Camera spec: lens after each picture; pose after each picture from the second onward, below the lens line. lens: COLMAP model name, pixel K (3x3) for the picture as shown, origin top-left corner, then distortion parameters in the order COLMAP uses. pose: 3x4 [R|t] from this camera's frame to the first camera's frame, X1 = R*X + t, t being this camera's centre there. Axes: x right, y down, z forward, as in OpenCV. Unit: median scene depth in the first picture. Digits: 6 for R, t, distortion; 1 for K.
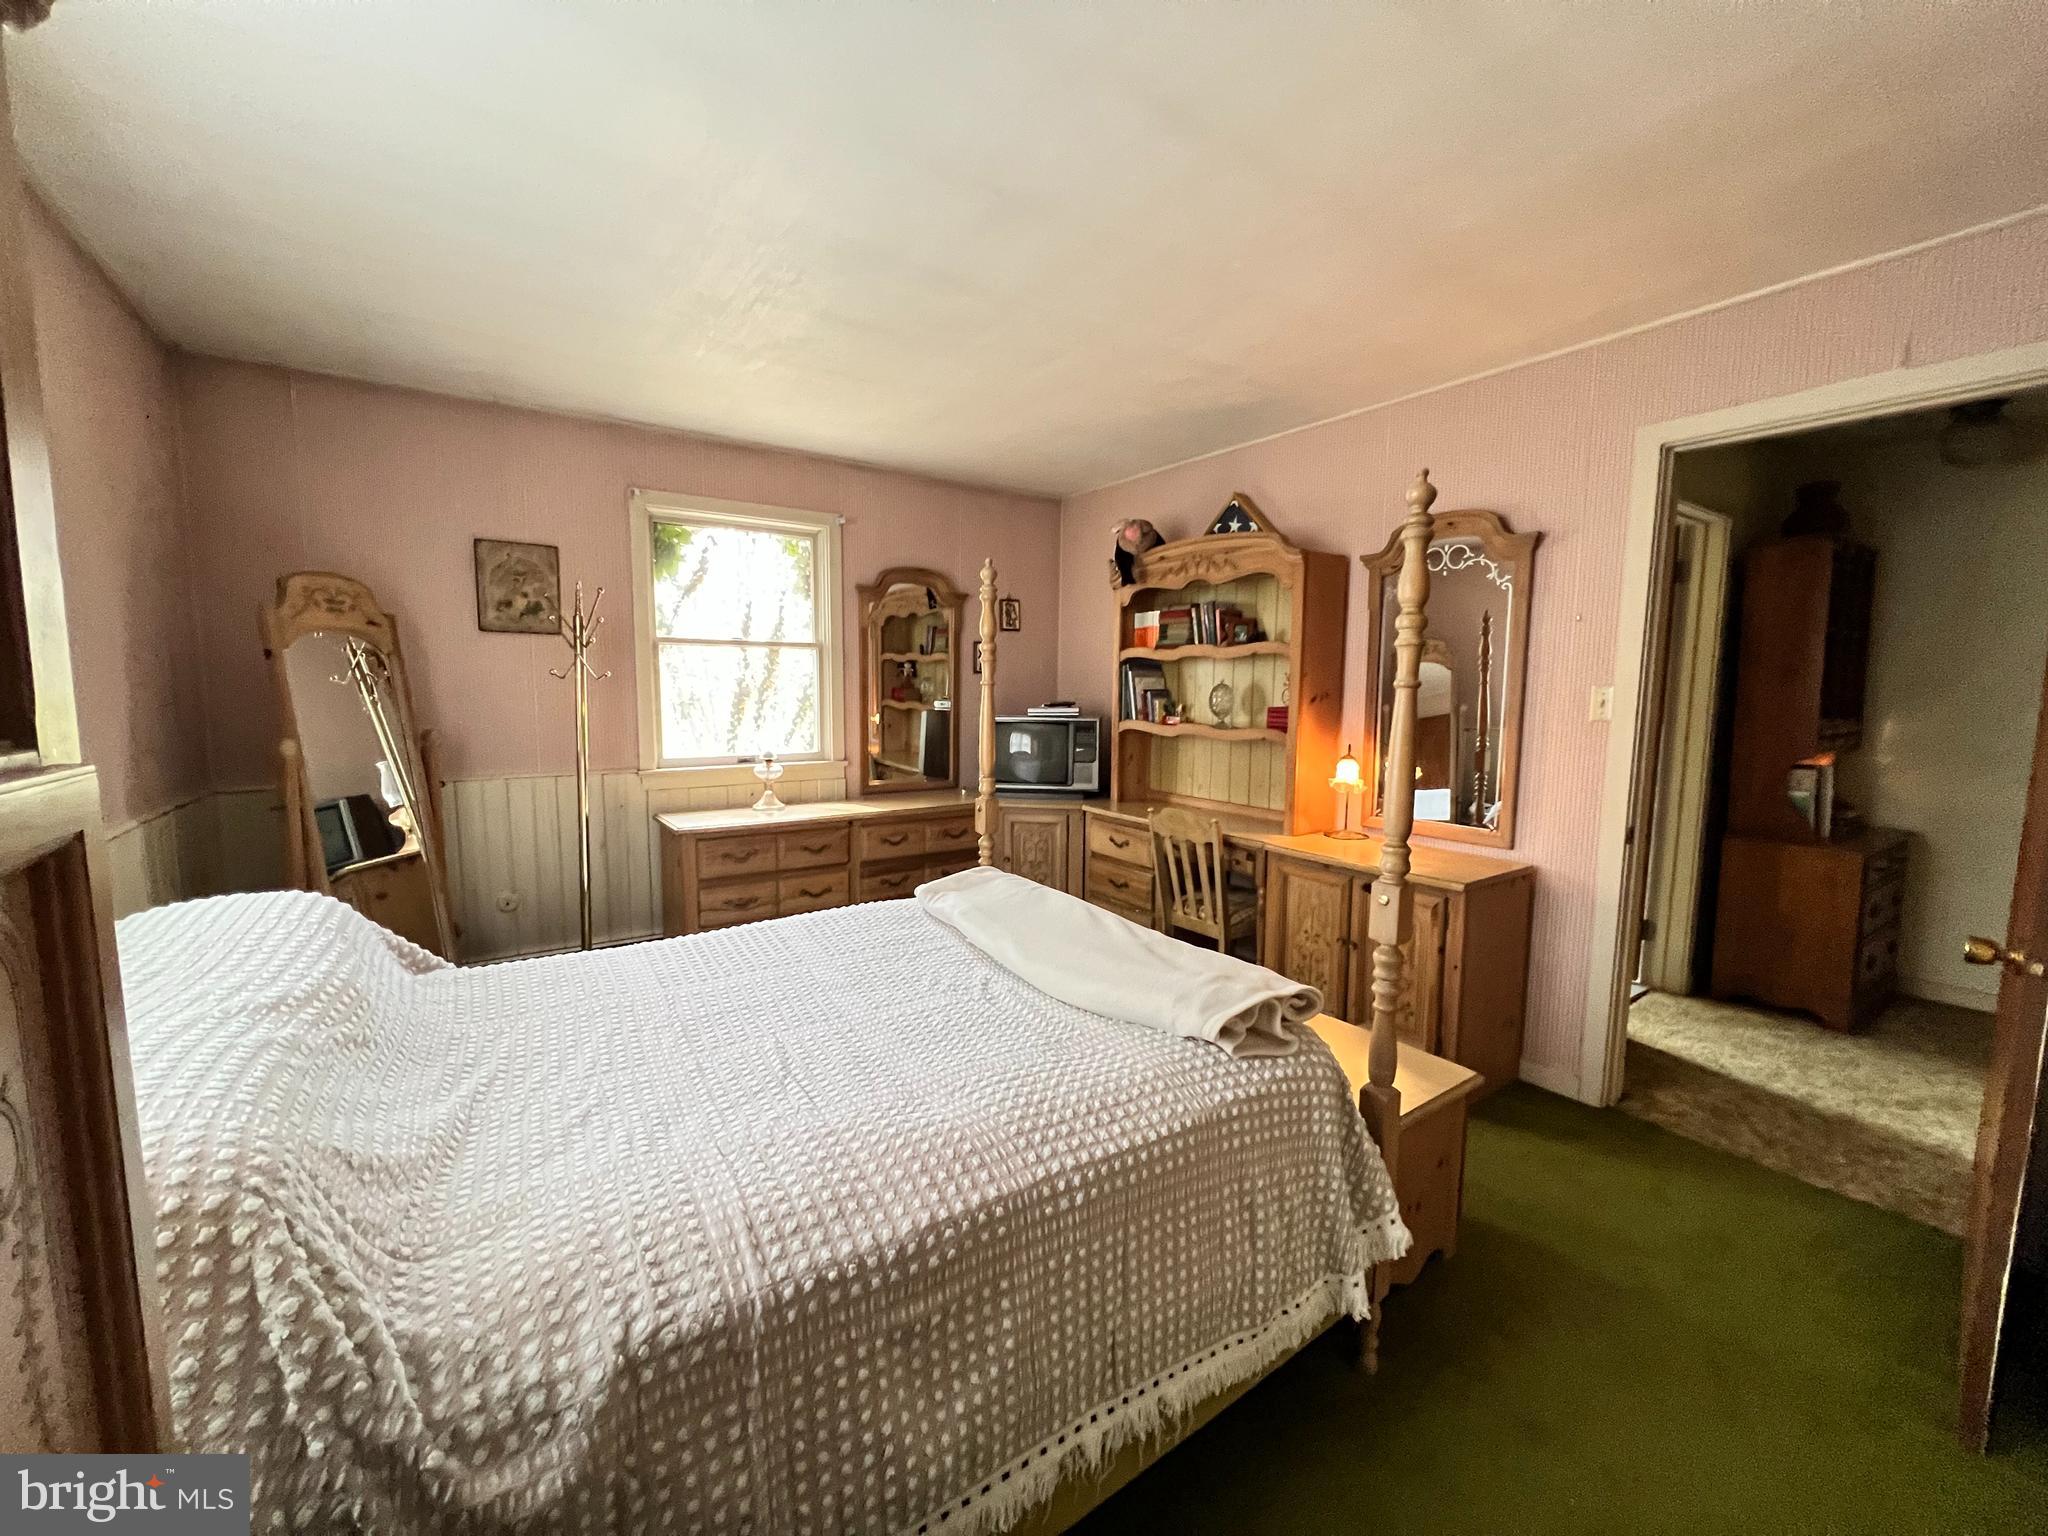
lens RADIAL K [[818.3, 0, 1028.7], [0, 818.3, 769.2], [0, 0, 1]] dist [-0.003341, 0.000482]
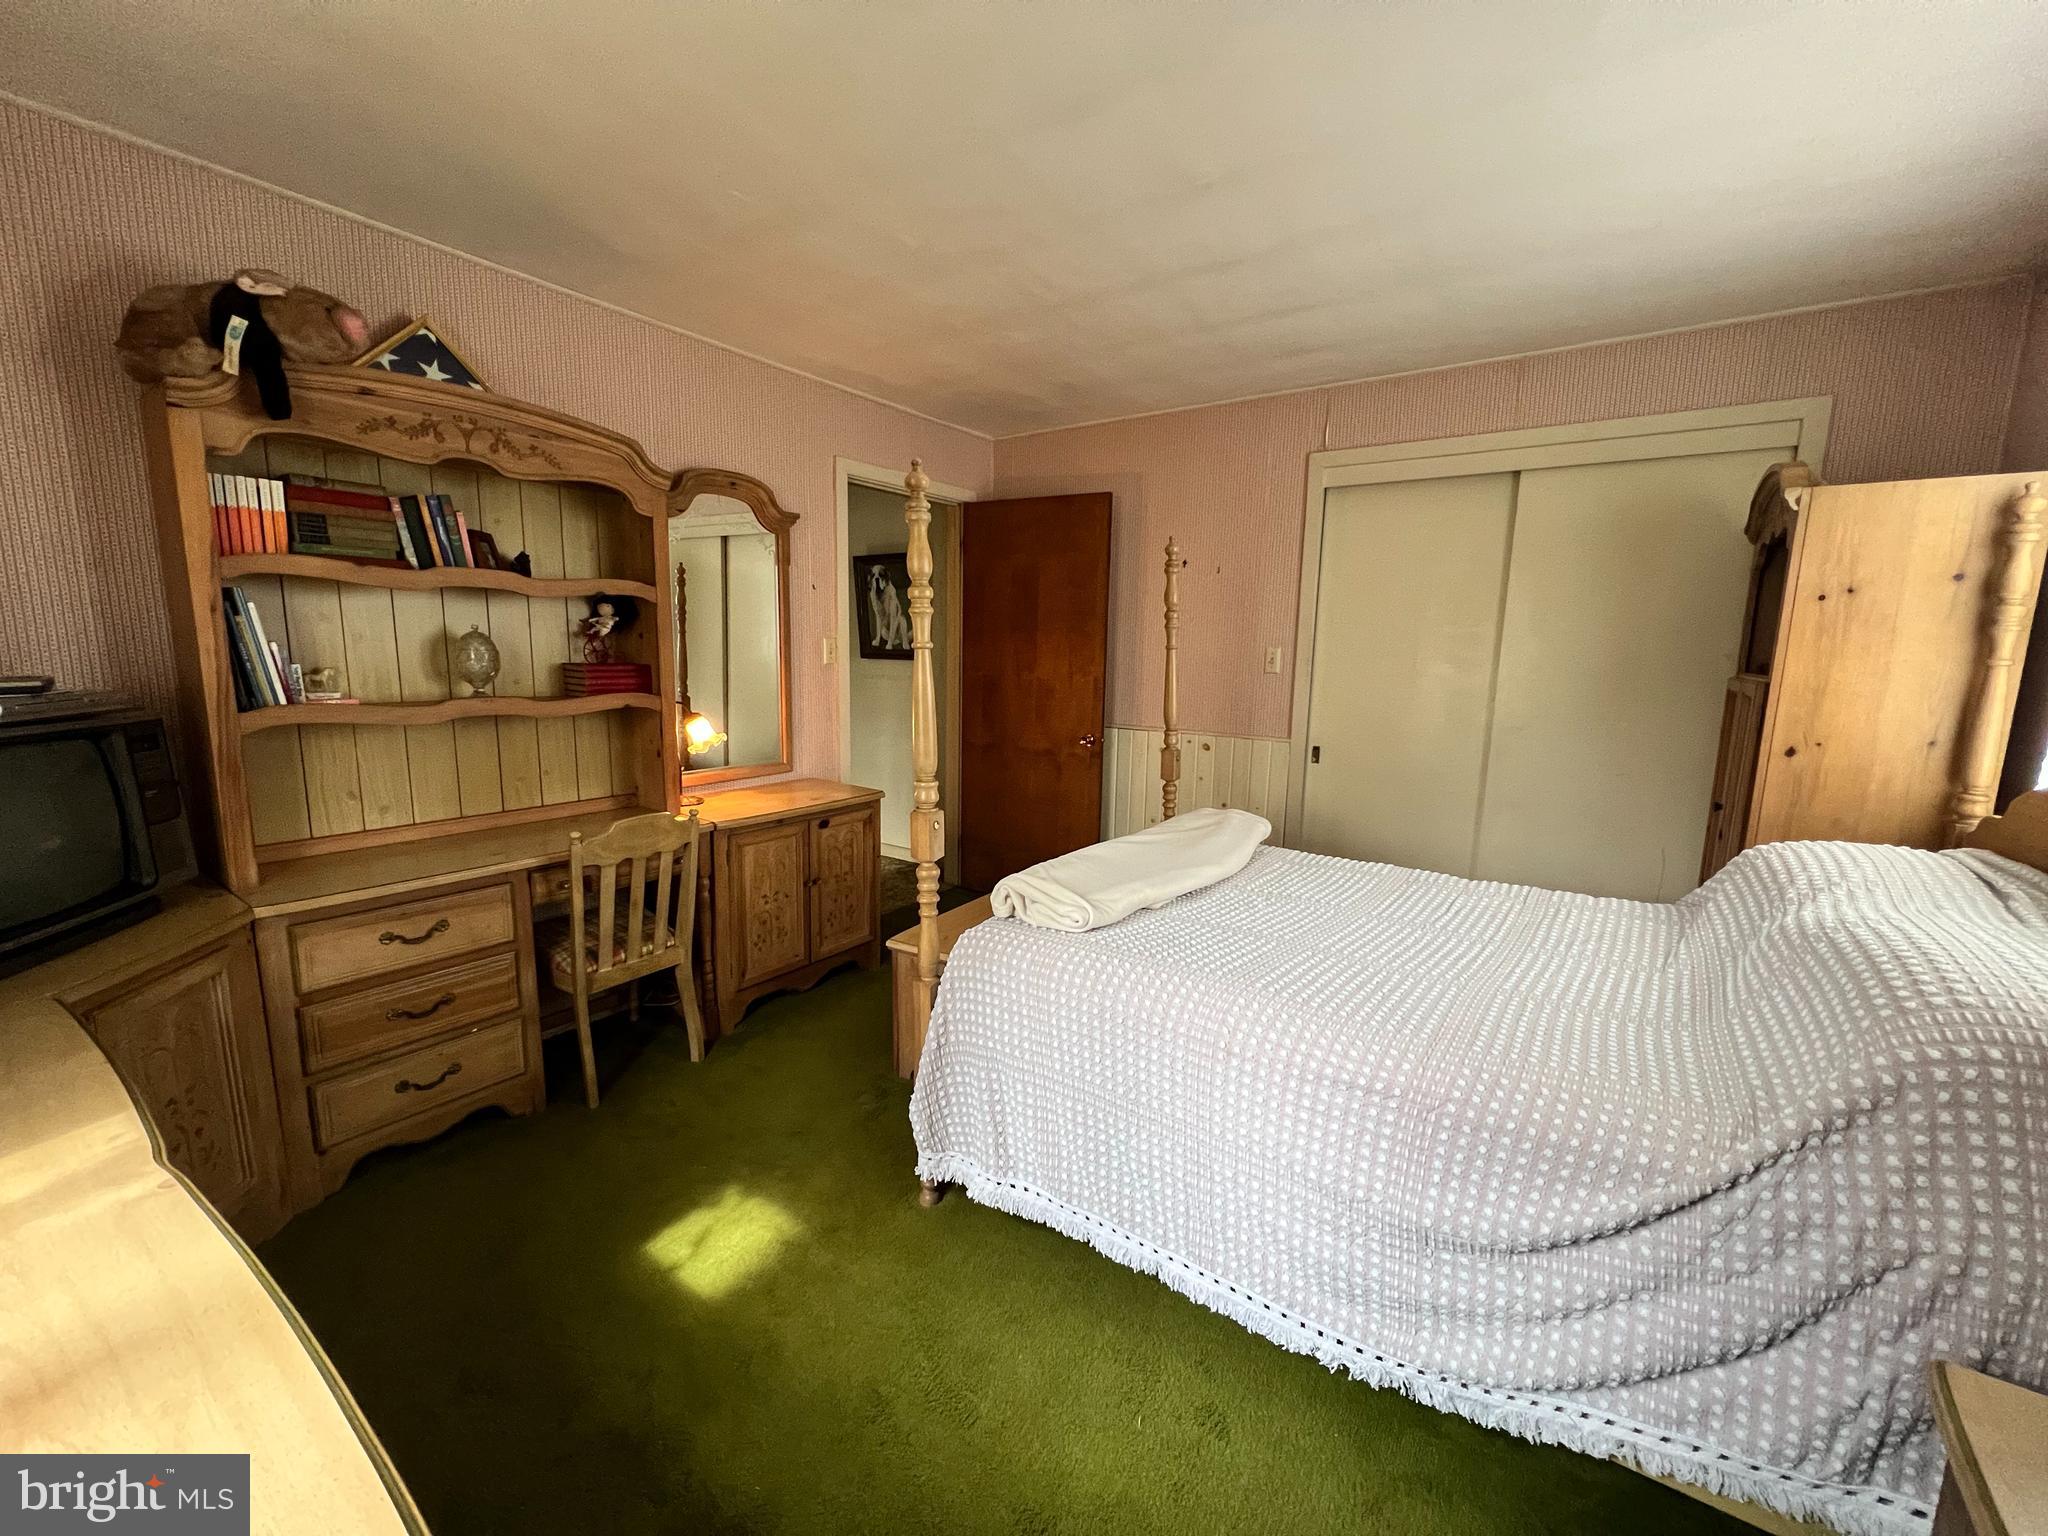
lens RADIAL K [[818.3, 0, 1027.9], [0, 818.3, 769.8], [0, 0, 1]] dist [-0.003341, 0.000482]
pose [[-0.343075, -0.160547, 0.925486, -0.516986], [0.071692, 0.977935, 0.196221, -0.093365], [-0.936568, 0.133669, -0.323995, 0.814862]]
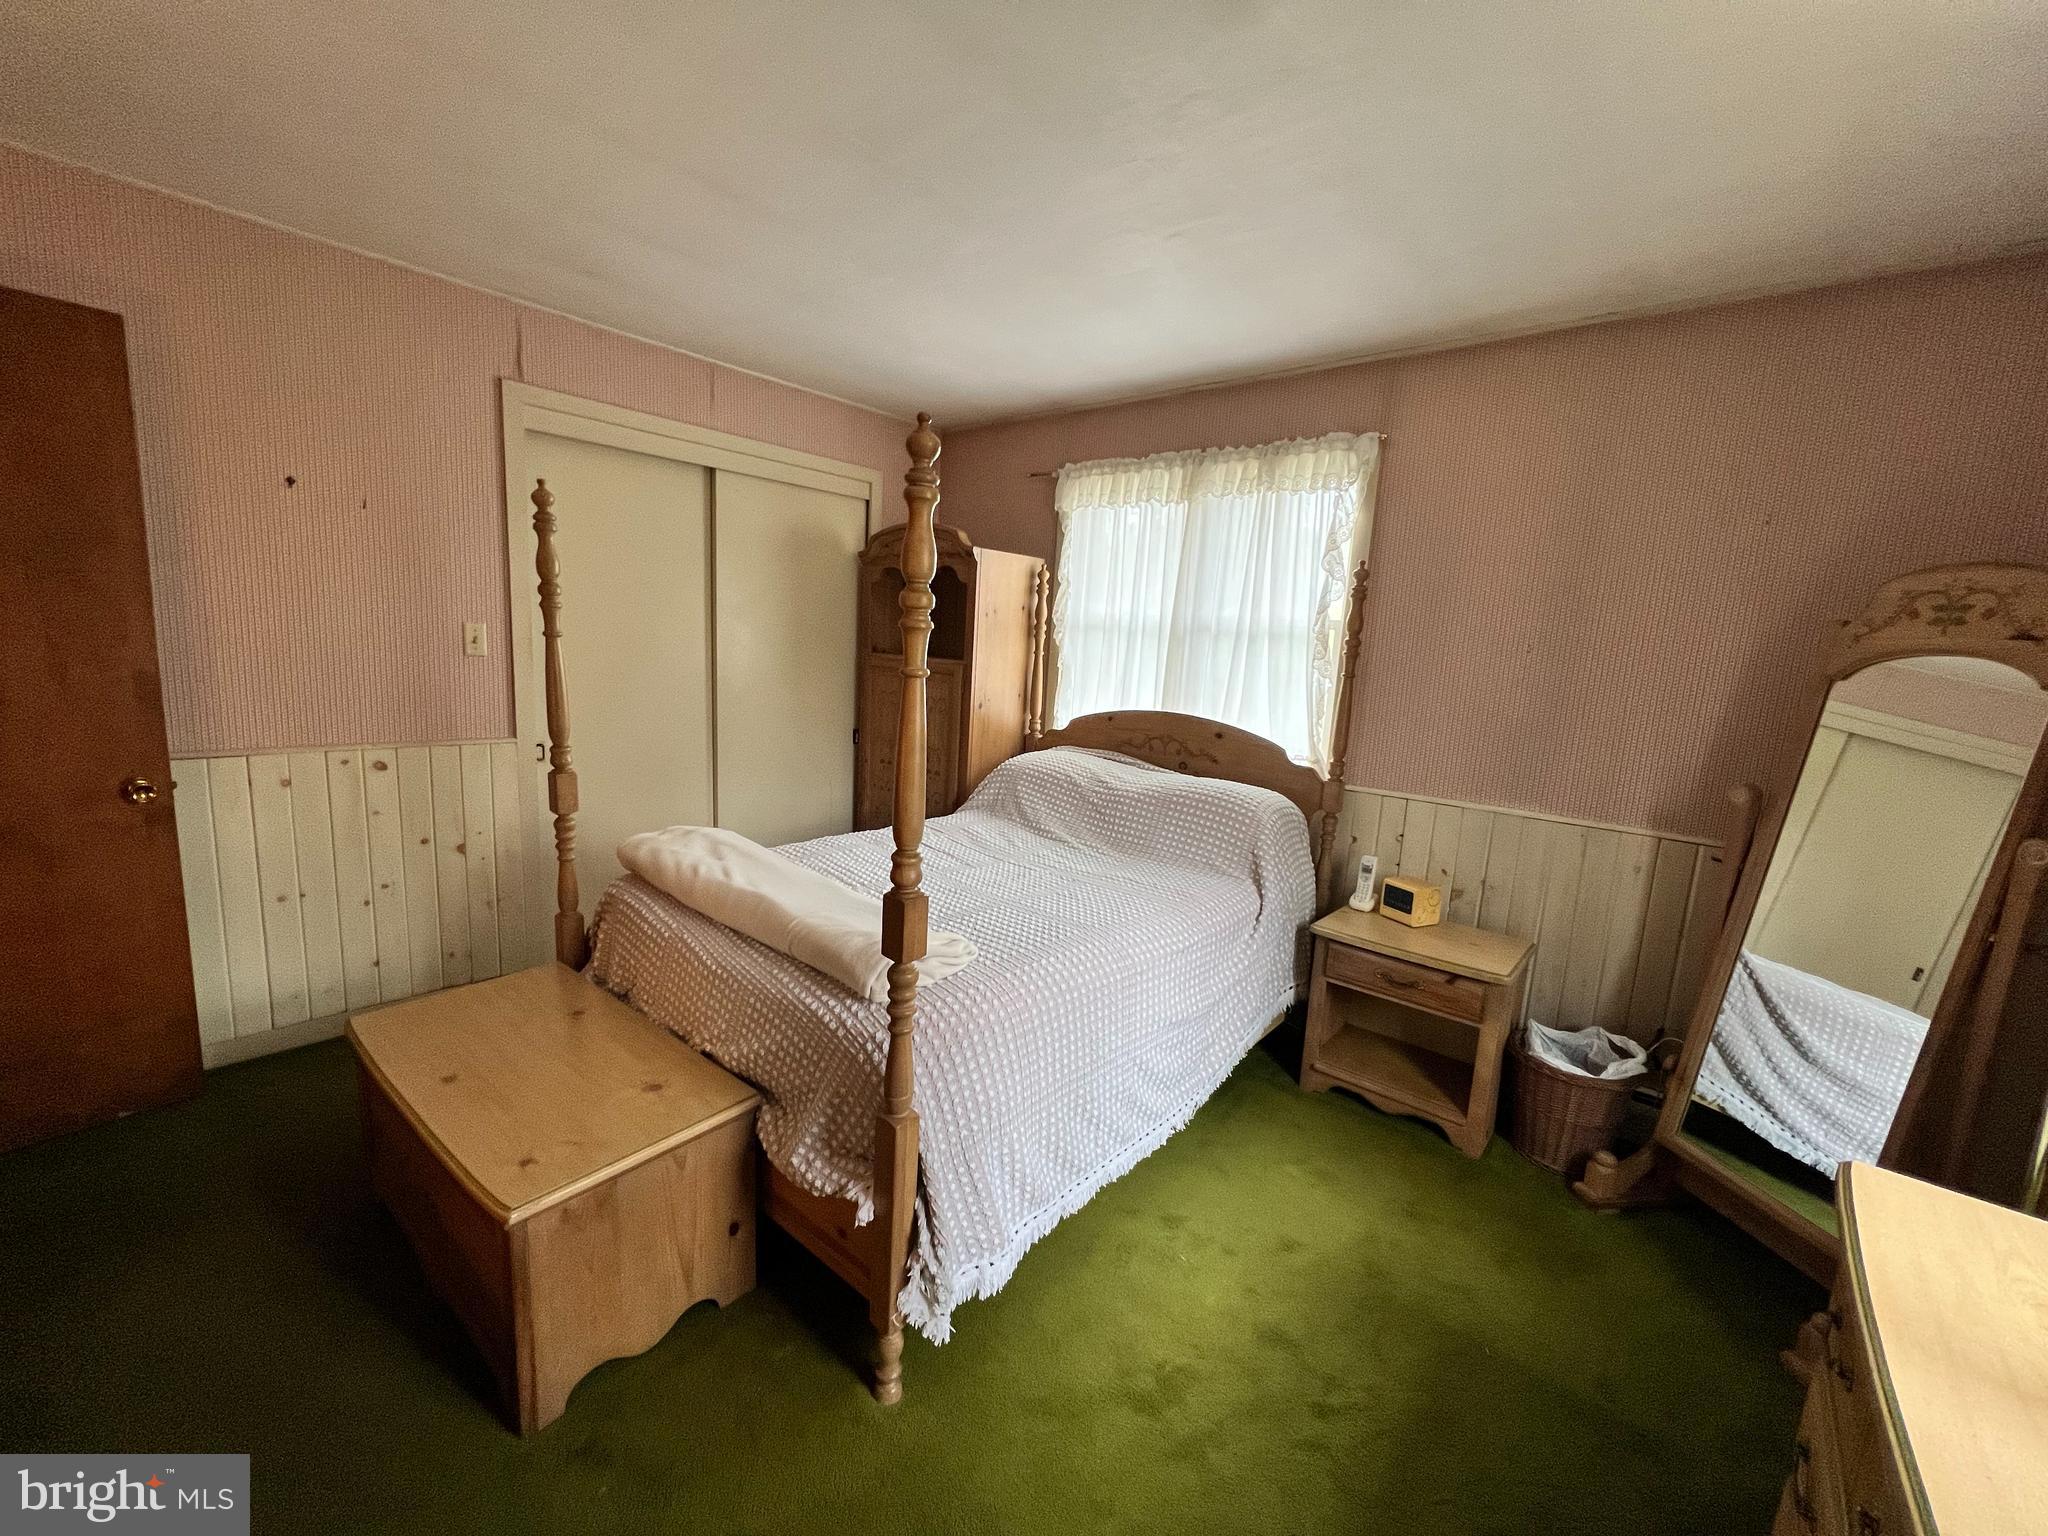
lens RADIAL K [[818.3, 0, 1026.1], [0, 818.3, 770.5], [0, 0, 1]] dist [-0.003341, 0.000482]
pose [[-0.965371, -0.026800, -0.259499, 0.009072], [-0.093929, 0.963705, 0.249901, -0.126295], [0.243383, 0.265621, -0.932850, 1.055011]]
